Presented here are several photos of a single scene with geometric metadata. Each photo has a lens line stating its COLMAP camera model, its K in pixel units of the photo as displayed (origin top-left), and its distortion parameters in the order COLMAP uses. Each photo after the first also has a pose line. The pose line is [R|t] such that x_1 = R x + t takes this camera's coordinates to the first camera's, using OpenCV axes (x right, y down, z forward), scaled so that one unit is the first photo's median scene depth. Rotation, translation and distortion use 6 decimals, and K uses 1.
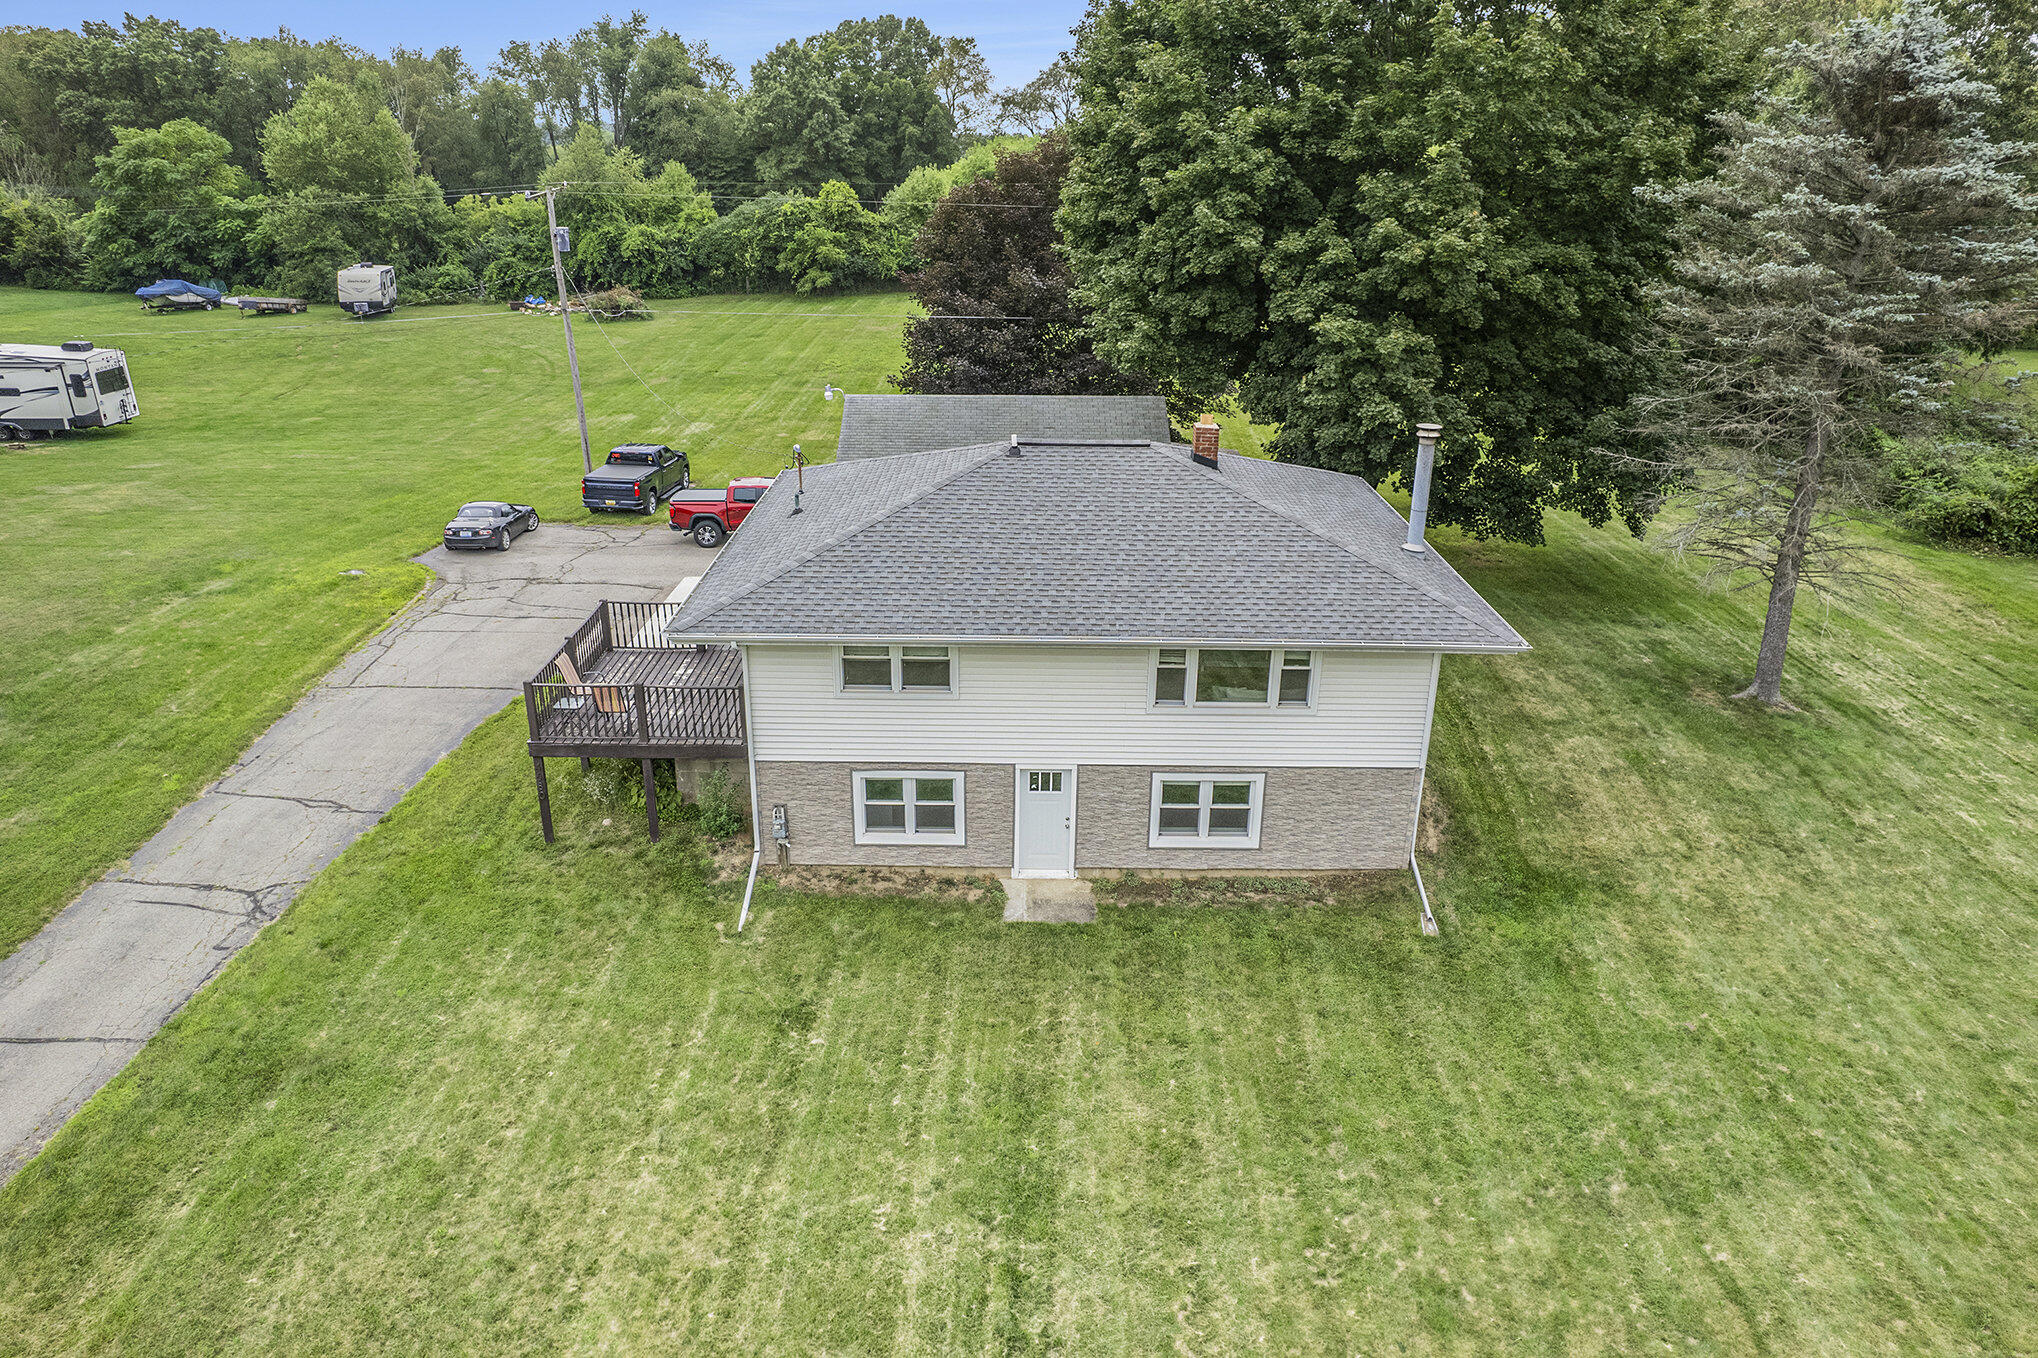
lens RADIAL K [[1259.0, 0, 1030.5], [0, 1259.0, 672.7], [0, 0, 1]] dist [-0.072752, 0.055414]
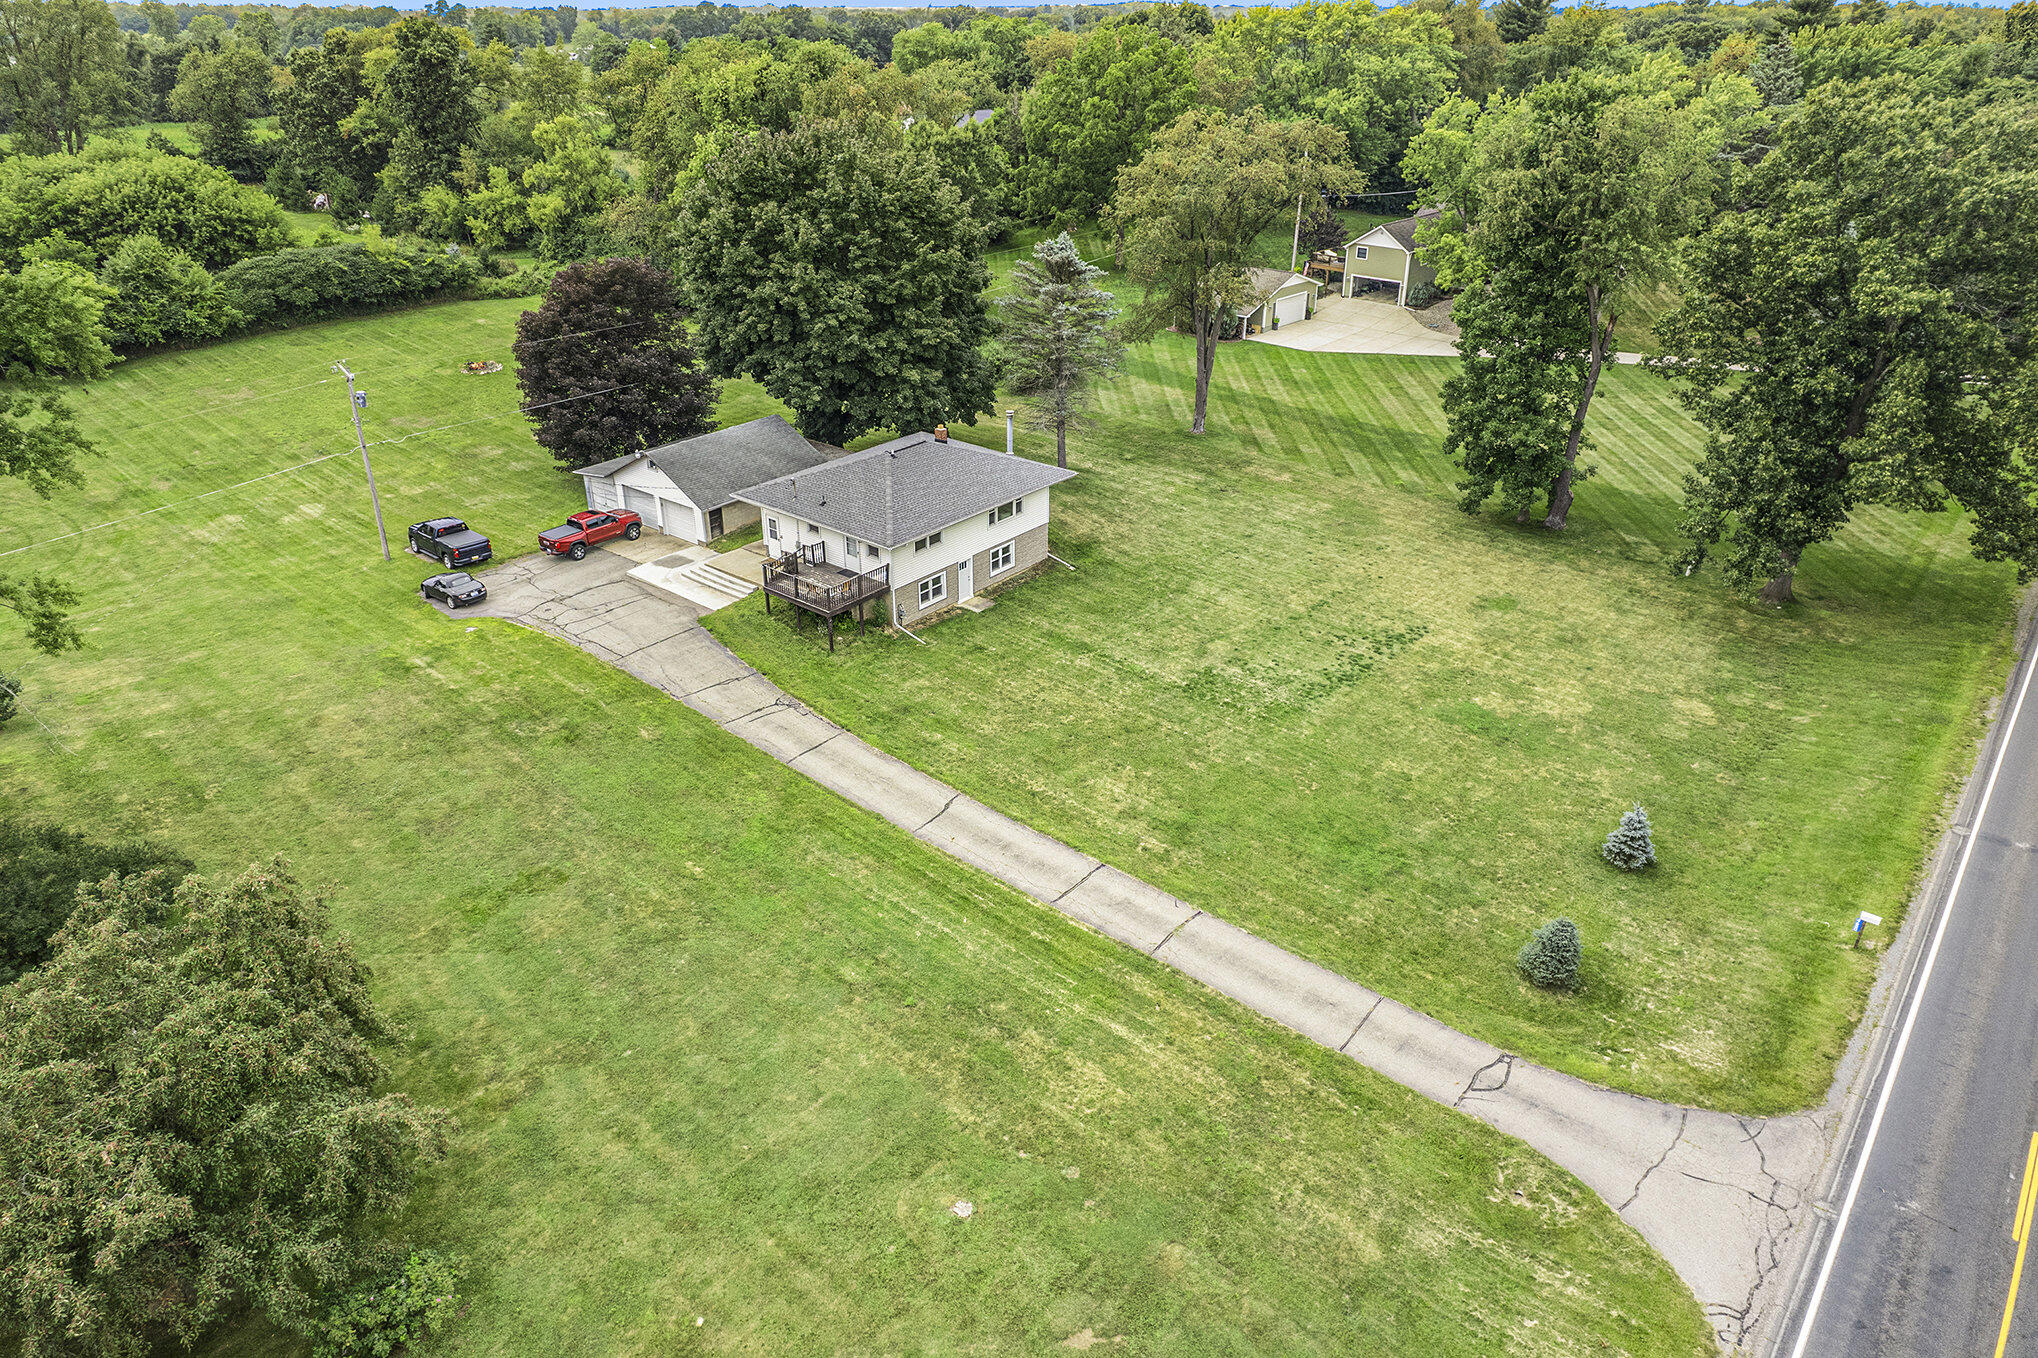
lens RADIAL K [[1309.7, 0, 996.3], [0, 1309.7, 653.7], [0, 0, 1]] dist [-0.077652, 0.074418]
pose [[0.644100, -0.350340, 0.679998, -1.688326], [0.298555, 0.933586, 0.198197, -0.241759], [-0.704273, 0.075358, 0.705918, -0.927944]]
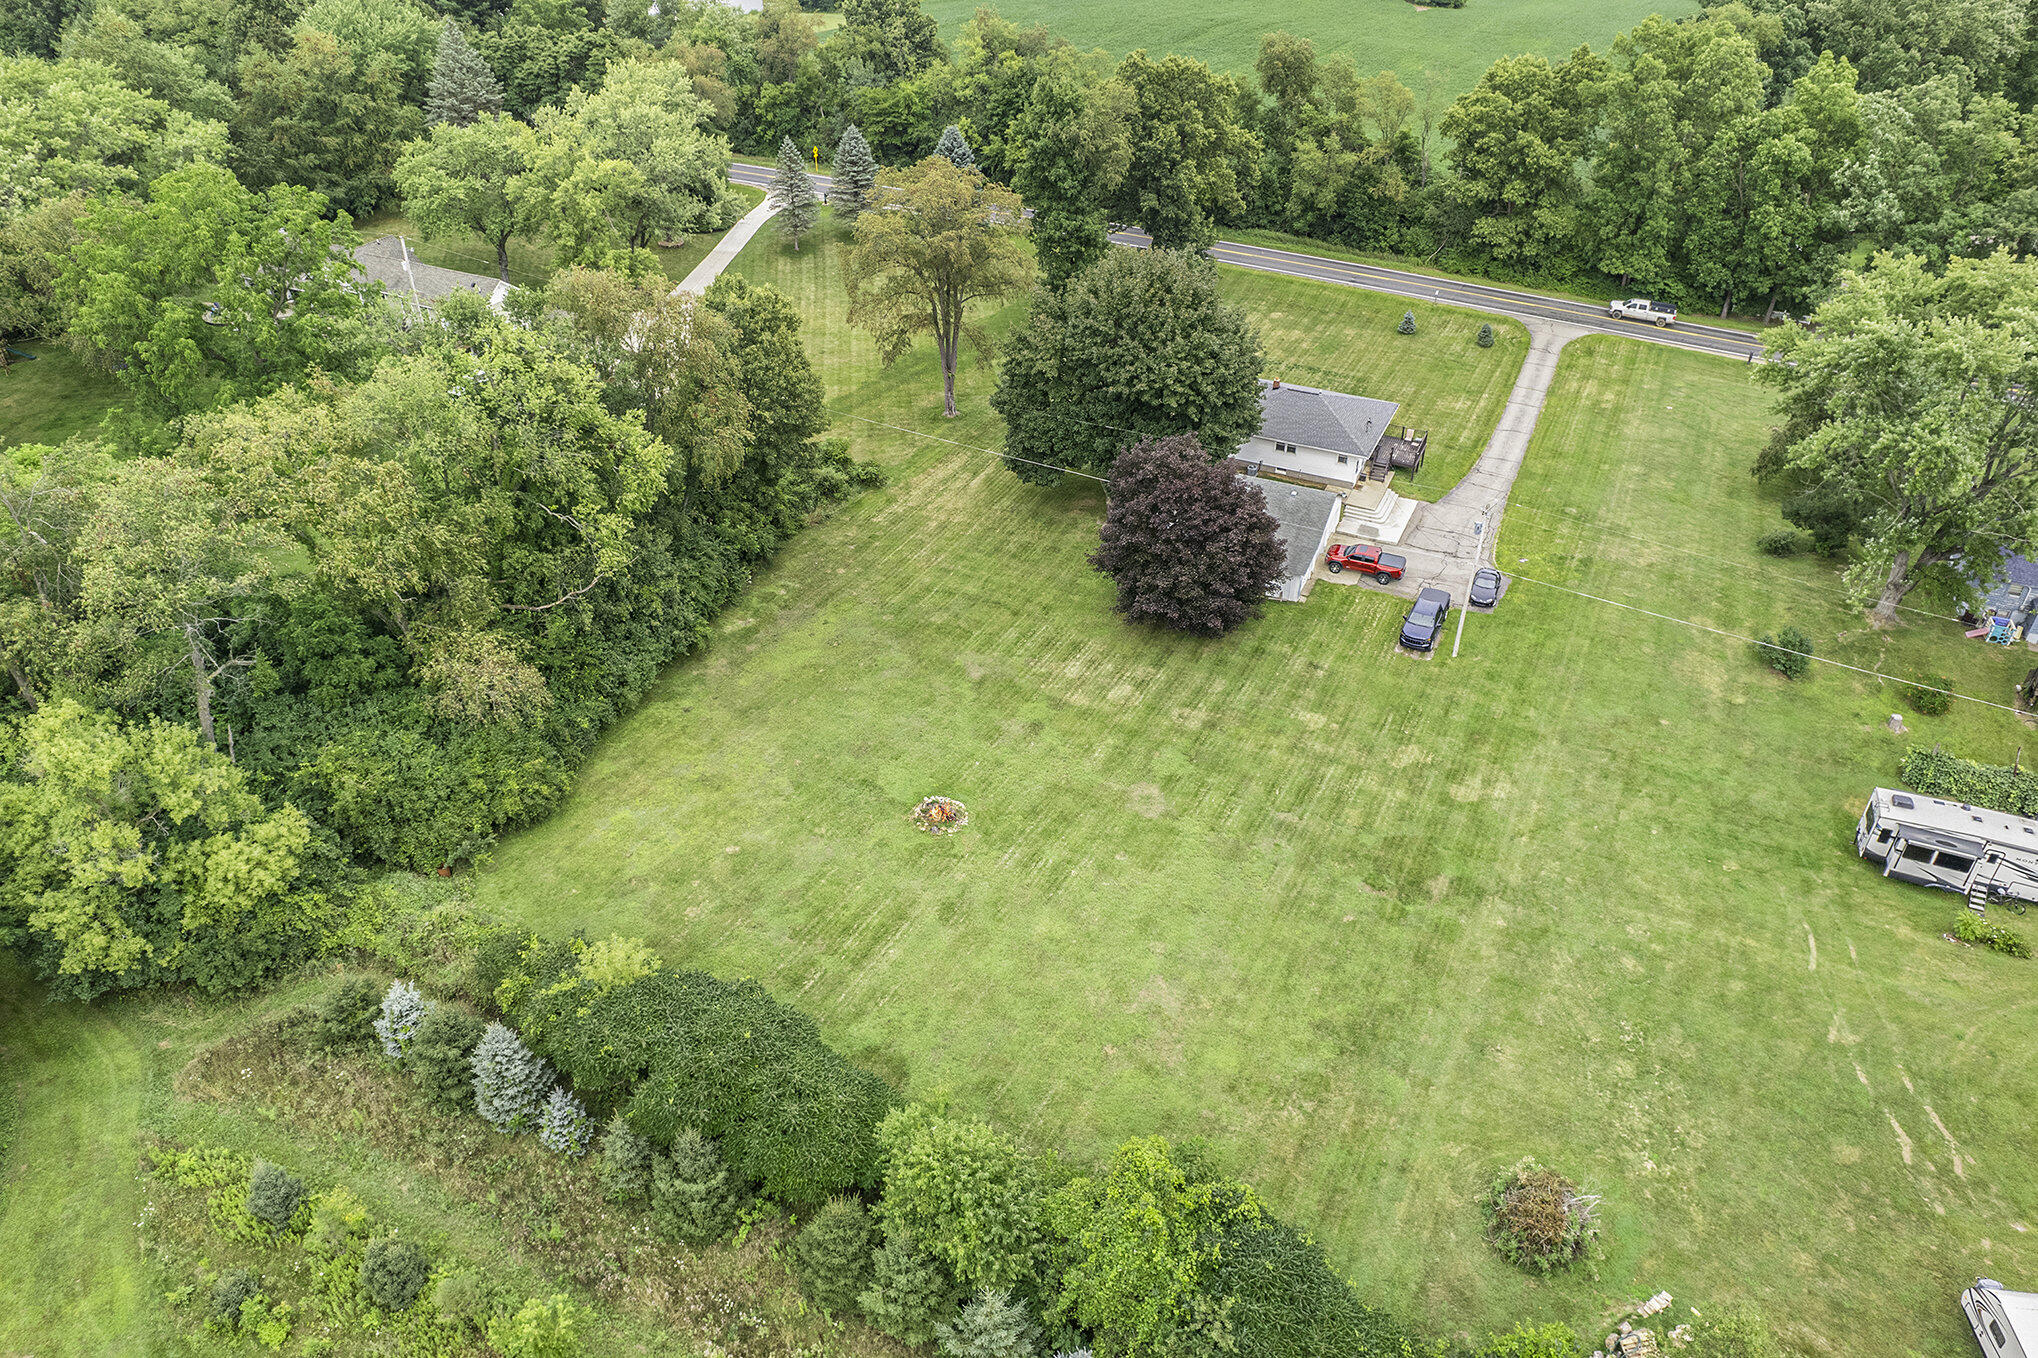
lens RADIAL K [[1251.9, 0, 1073.5], [0, 1251.9, 683.4], [0, 0, 1]] dist [-0.061849, 0.052802]
pose [[-0.909380, -0.262152, 0.322961, -0.789878], [0.146868, 0.524053, 0.838927, -3.034026], [-0.389175, 0.810336, -0.438062, 3.615608]]
